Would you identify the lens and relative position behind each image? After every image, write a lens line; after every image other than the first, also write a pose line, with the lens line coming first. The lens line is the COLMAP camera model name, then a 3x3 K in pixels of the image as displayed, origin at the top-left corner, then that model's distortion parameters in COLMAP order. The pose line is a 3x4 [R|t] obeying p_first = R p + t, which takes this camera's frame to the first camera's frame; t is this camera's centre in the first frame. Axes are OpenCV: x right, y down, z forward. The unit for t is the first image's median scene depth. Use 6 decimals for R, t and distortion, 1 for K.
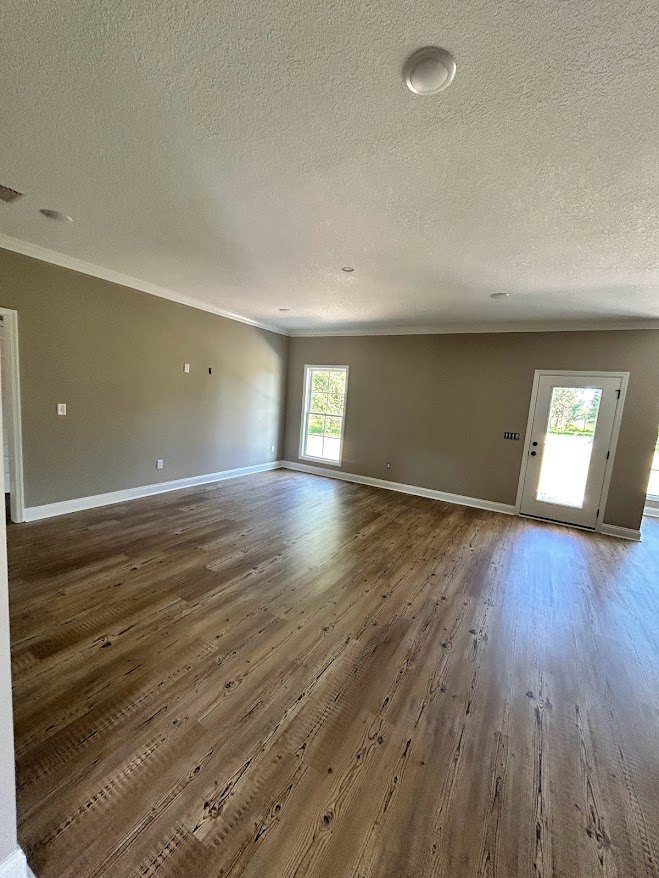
lens RADIAL K [[353.0, 0, 329.5], [0, 353.0, 439.0], [0, 0, 1]] dist [0.000172, 0.000659]
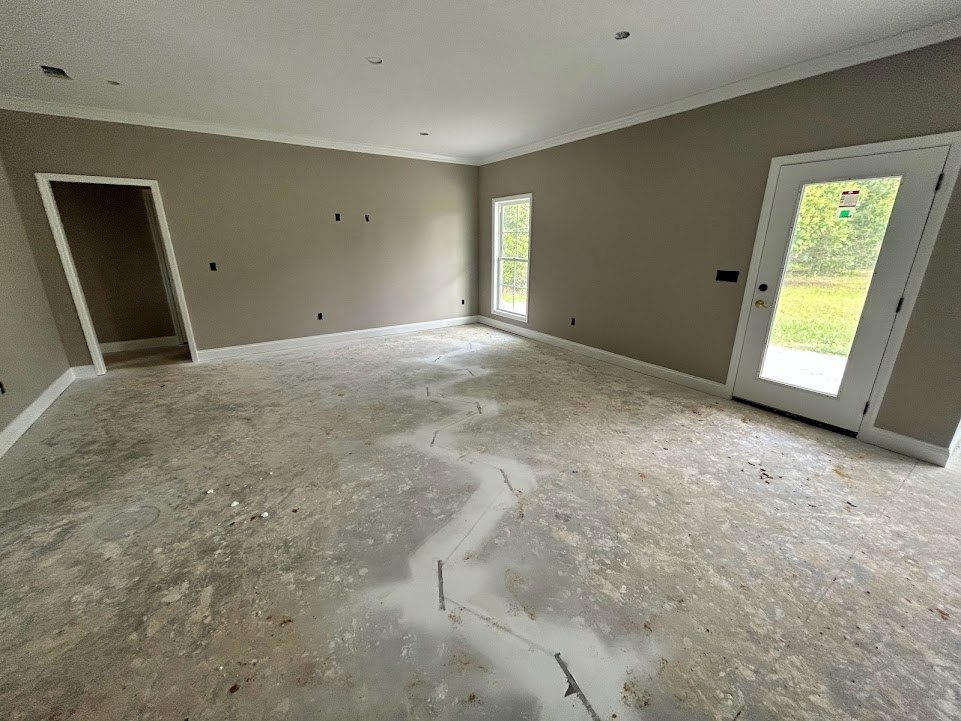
lens RADIAL K [[386.3, 0, 480.5], [0, 386.3, 360.5], [0, 0, 1]] dist [0.000172, 0.000659]
pose [[0.896725, 0.056934, -0.438912, 0.390378], [0.016706, 0.986631, 0.162113, 0.019132], [0.442273, -0.152703, 0.883785, 0.151643]]
